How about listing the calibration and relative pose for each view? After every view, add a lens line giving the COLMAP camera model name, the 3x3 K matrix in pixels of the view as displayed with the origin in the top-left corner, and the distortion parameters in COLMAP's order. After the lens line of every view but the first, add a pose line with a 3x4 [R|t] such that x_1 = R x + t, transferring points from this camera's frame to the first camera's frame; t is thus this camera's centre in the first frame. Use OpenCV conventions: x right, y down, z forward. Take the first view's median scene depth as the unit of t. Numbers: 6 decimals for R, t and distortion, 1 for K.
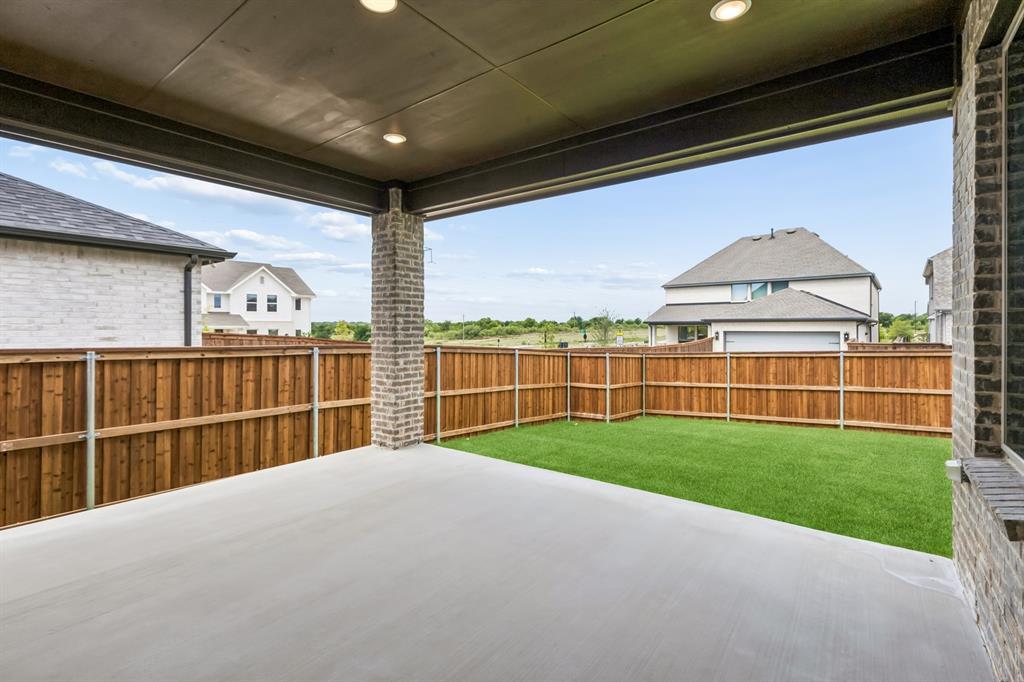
lens RADIAL K [[467.6, 0, 504.4], [0, 467.6, 331.5], [0, 0, 1]] dist [0.007297, -0.000320]
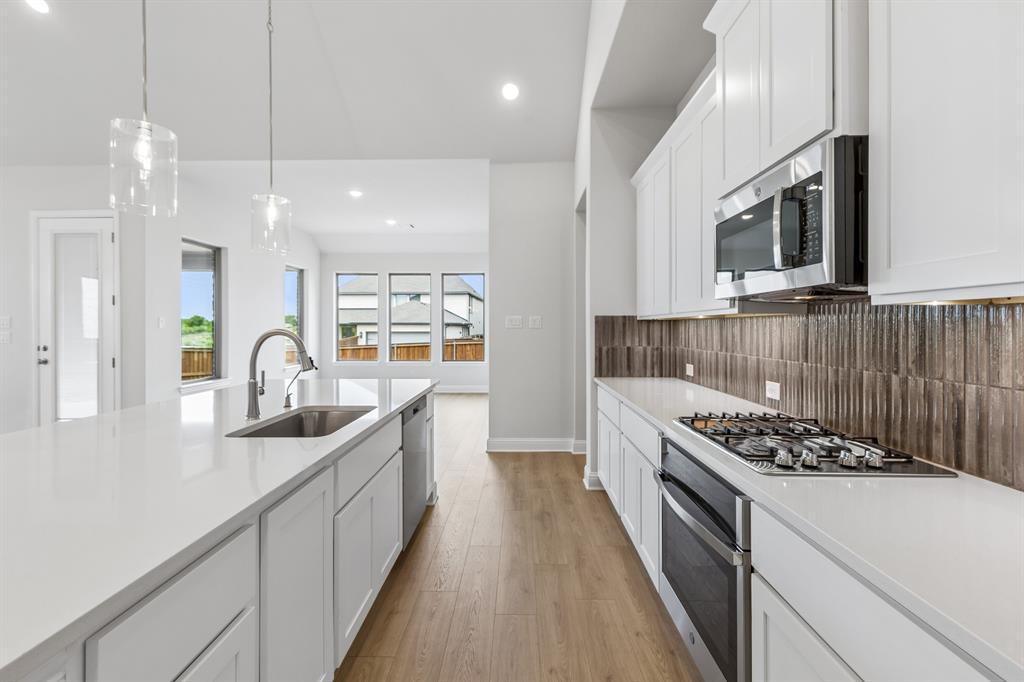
lens RADIAL K [[467.6, 0, 511.2], [0, 467.6, 332.4], [0, 0, 1]] dist [0.007297, -0.000320]
pose [[0.803196, -0.006669, 0.595678, 0.024981], [0.003390, 0.999972, 0.006625, -0.017239], [-0.595706, -0.003302, 0.803196, -1.098894]]
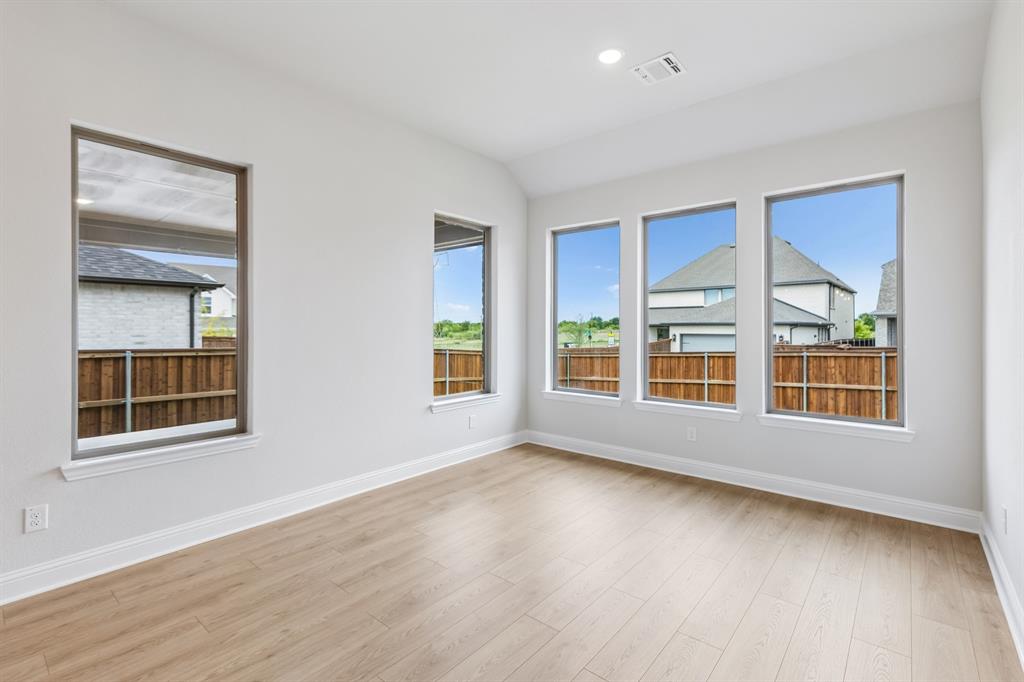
lens RADIAL K [[467.6, 0, 509.8], [0, 467.6, 331.3], [0, 0, 1]] dist [0.007297, -0.000320]
pose [[0.998964, 0.000247, -0.045516, 0.401828], [-0.000242, 1.000000, 0.000098, -0.021246], [0.045516, -0.000087, 0.998964, -0.442940]]
